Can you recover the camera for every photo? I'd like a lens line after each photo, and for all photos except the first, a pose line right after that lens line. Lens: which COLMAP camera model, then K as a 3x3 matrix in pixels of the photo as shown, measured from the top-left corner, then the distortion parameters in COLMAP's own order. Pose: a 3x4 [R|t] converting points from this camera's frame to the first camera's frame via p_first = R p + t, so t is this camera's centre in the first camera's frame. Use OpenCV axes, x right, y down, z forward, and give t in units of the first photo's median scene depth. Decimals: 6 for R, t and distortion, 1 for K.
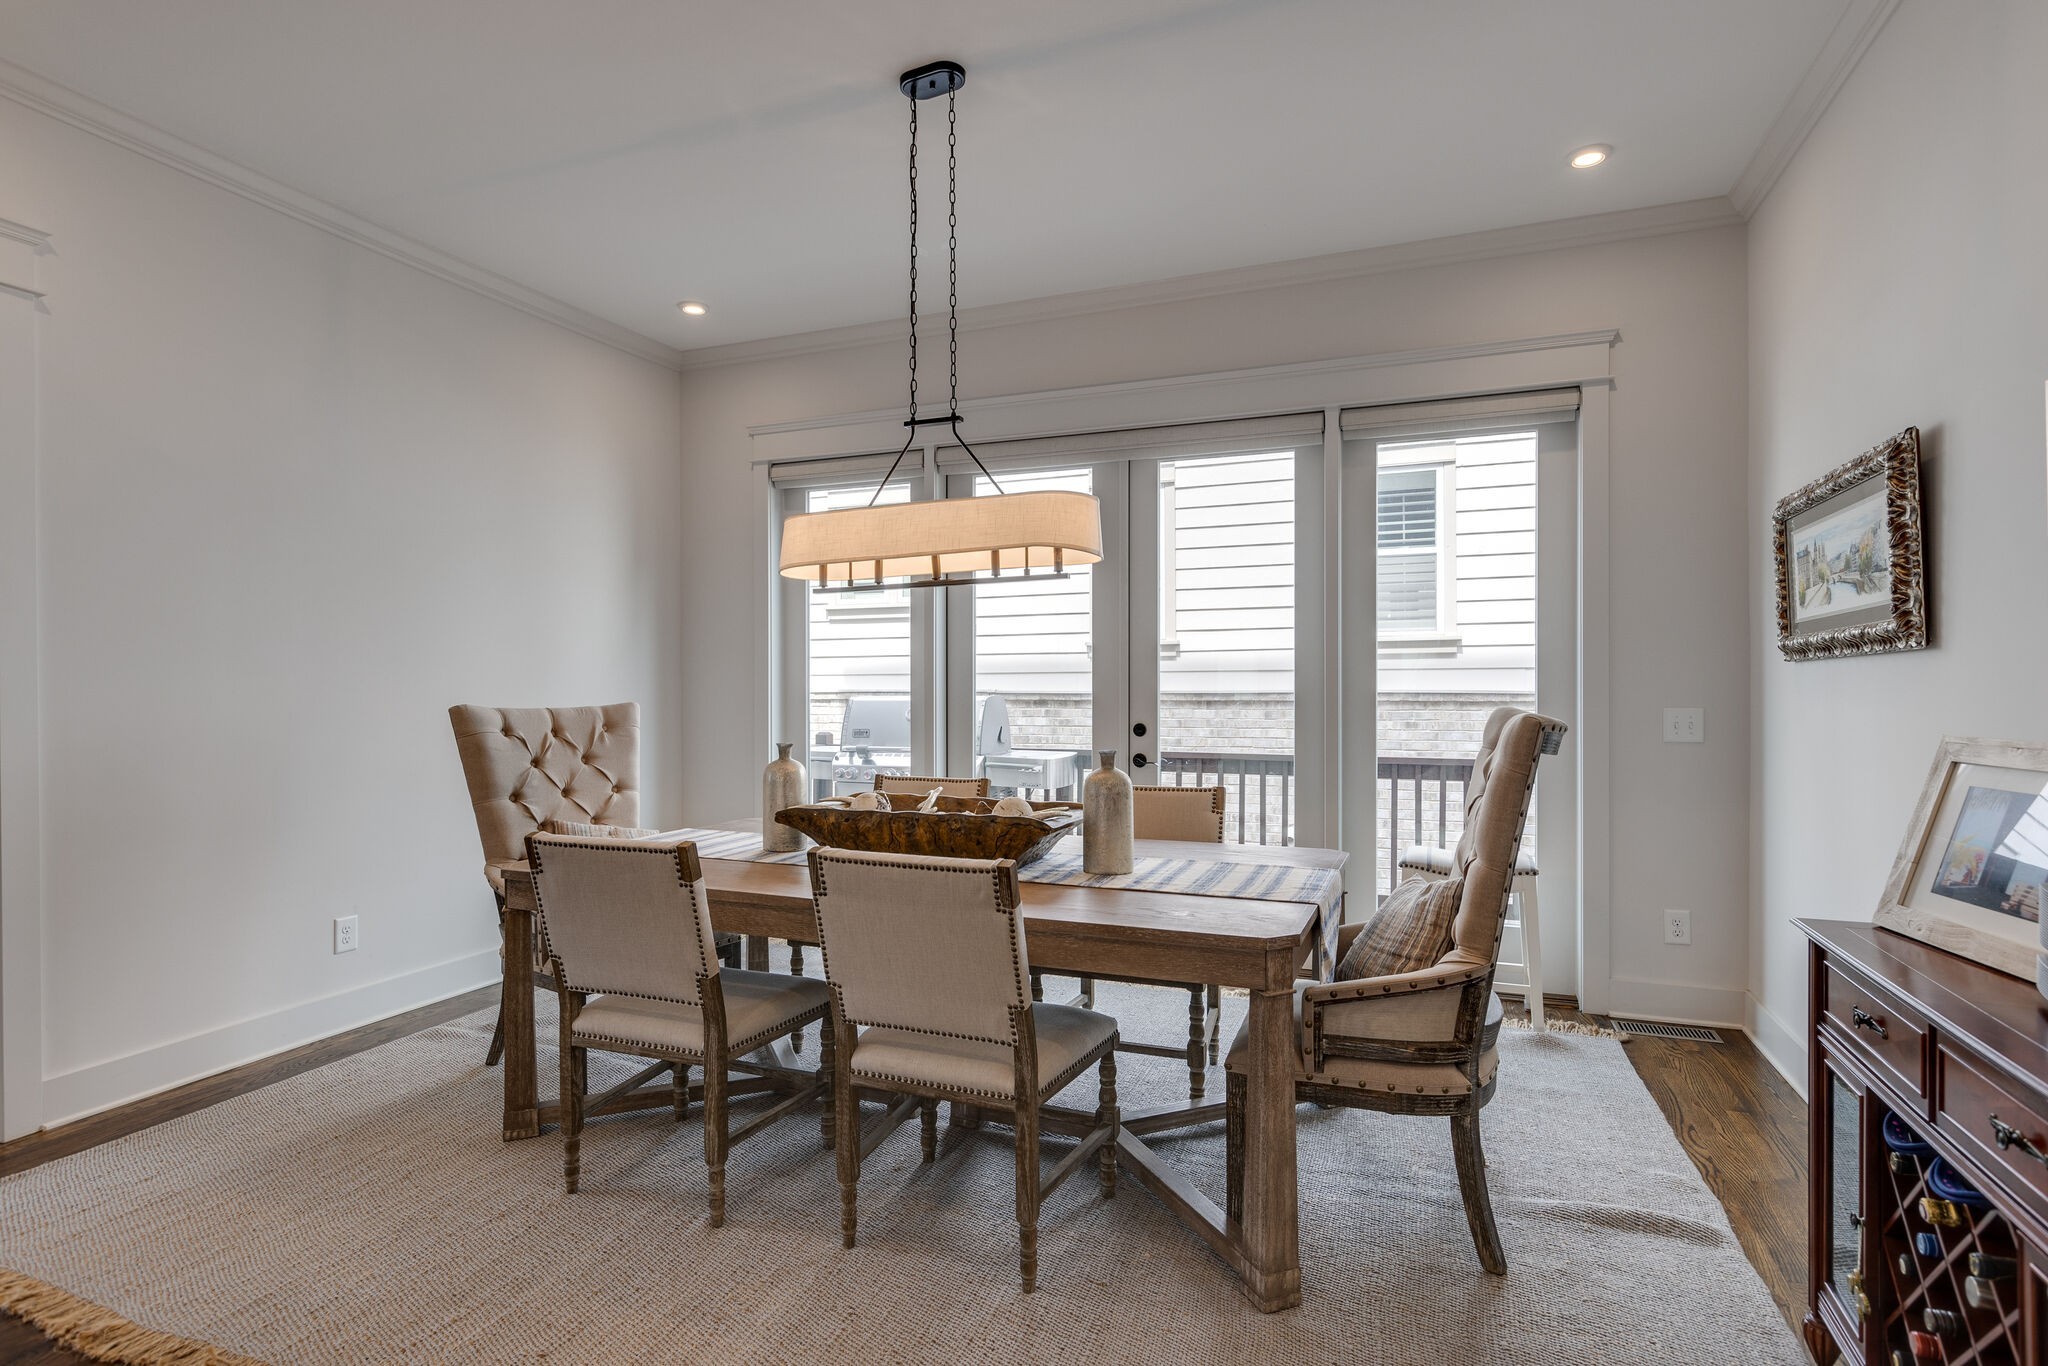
lens RADIAL K [[999.6, 0, 1028.4], [0, 999.6, 686.0], [0, 0, 1]] dist [0.002333, 0.000339]
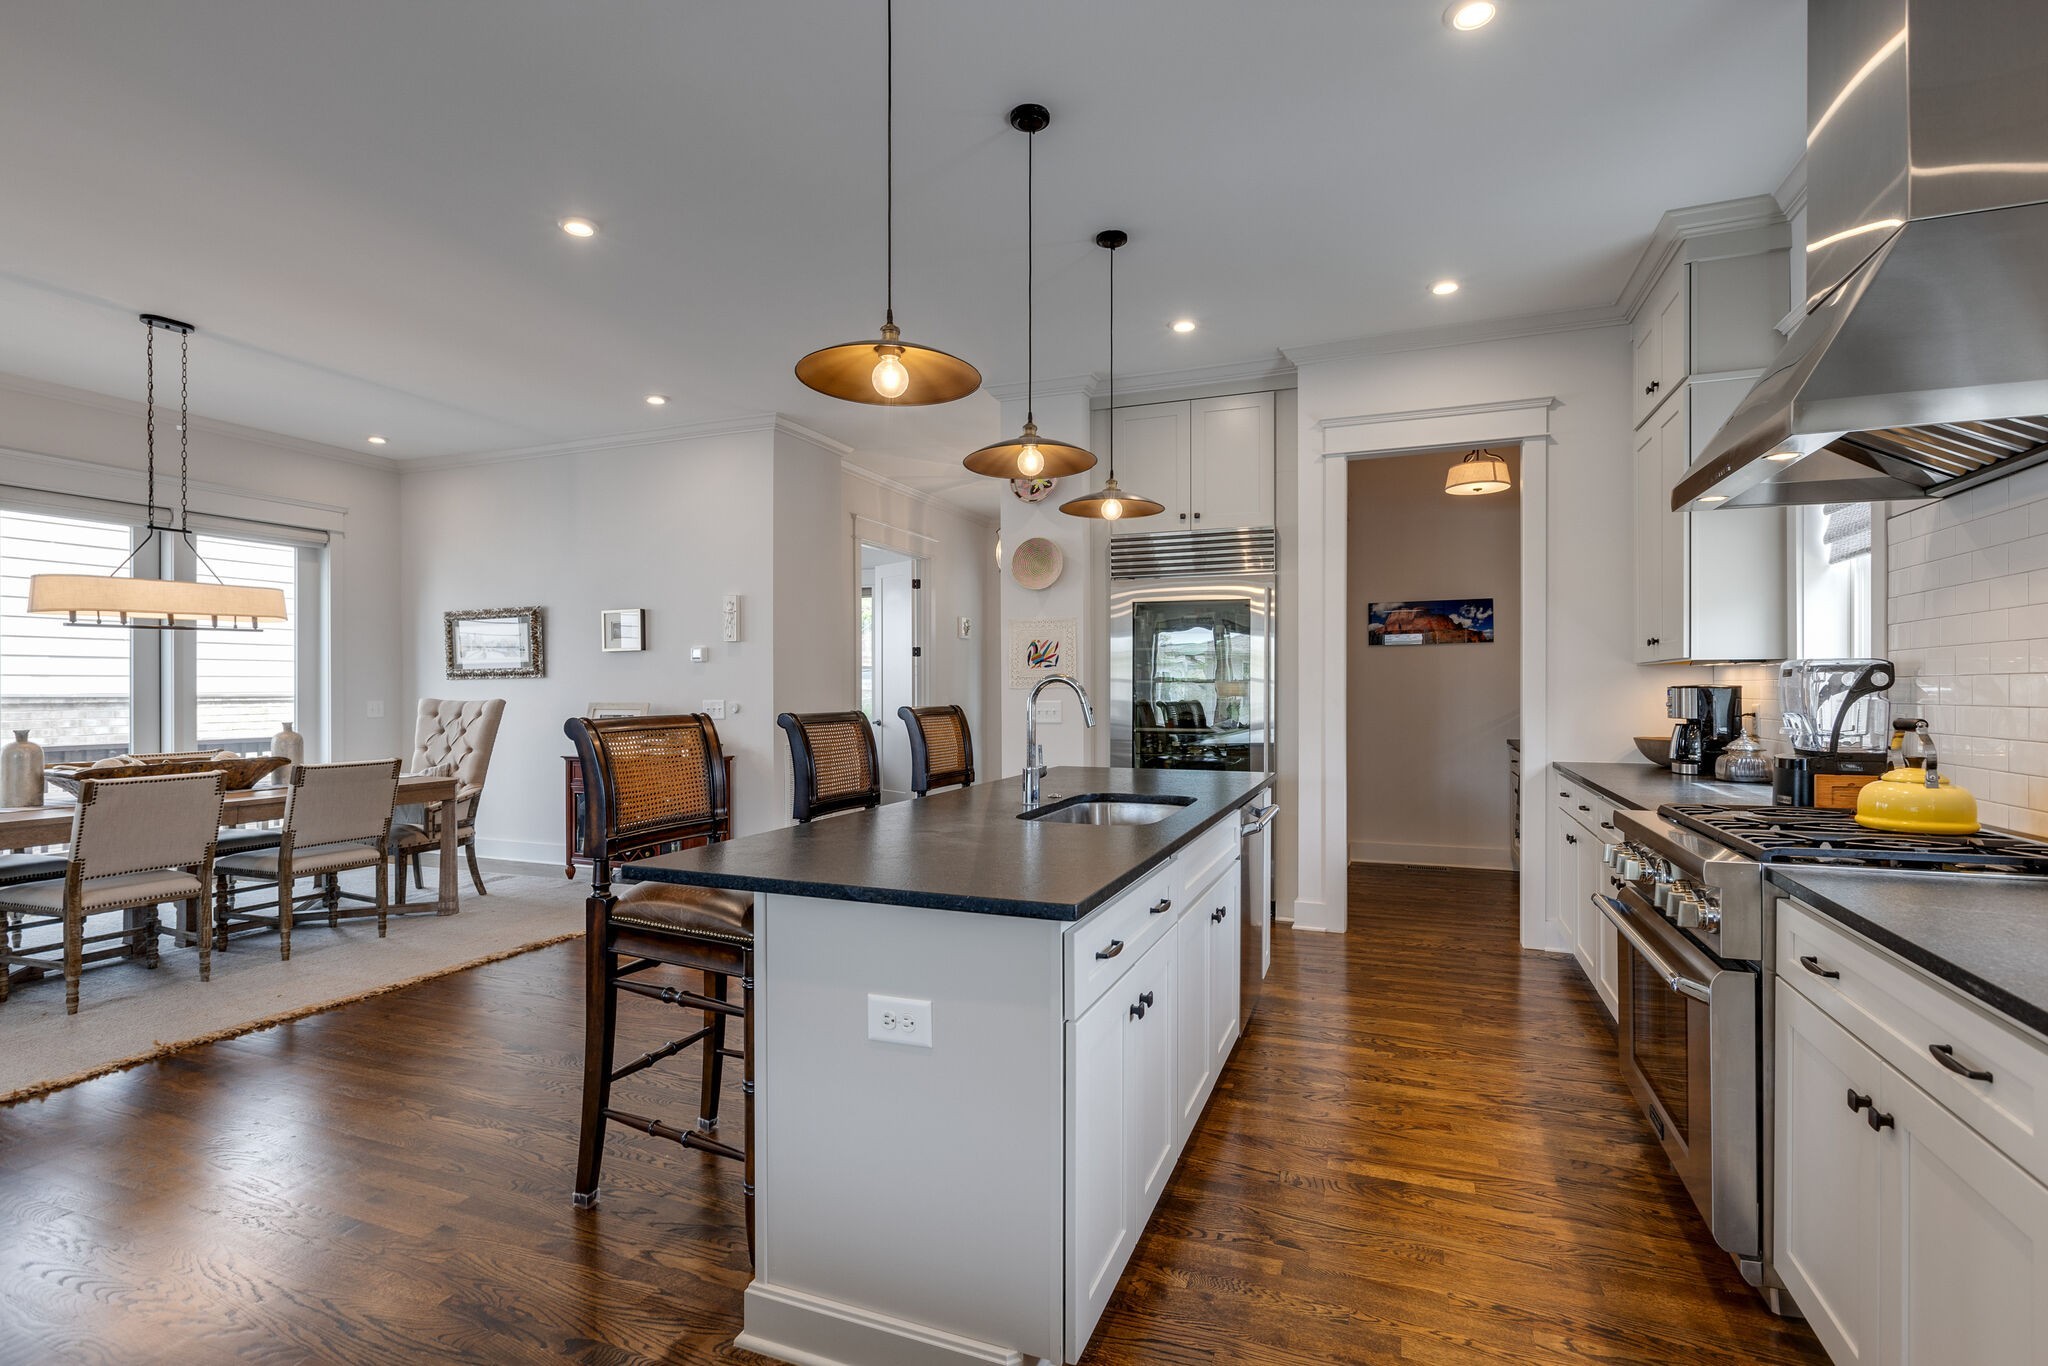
lens RADIAL K [[999.6, 0, 1024.0], [0, 999.6, 687.2], [0, 0, 1]] dist [0.002333, 0.000339]
pose [[-0.021510, -0.000368, 0.999769, -1.696051], [0.009734, 0.999952, 0.000578, 0.006500], [-0.999721, 0.009744, -0.021506, -0.336528]]
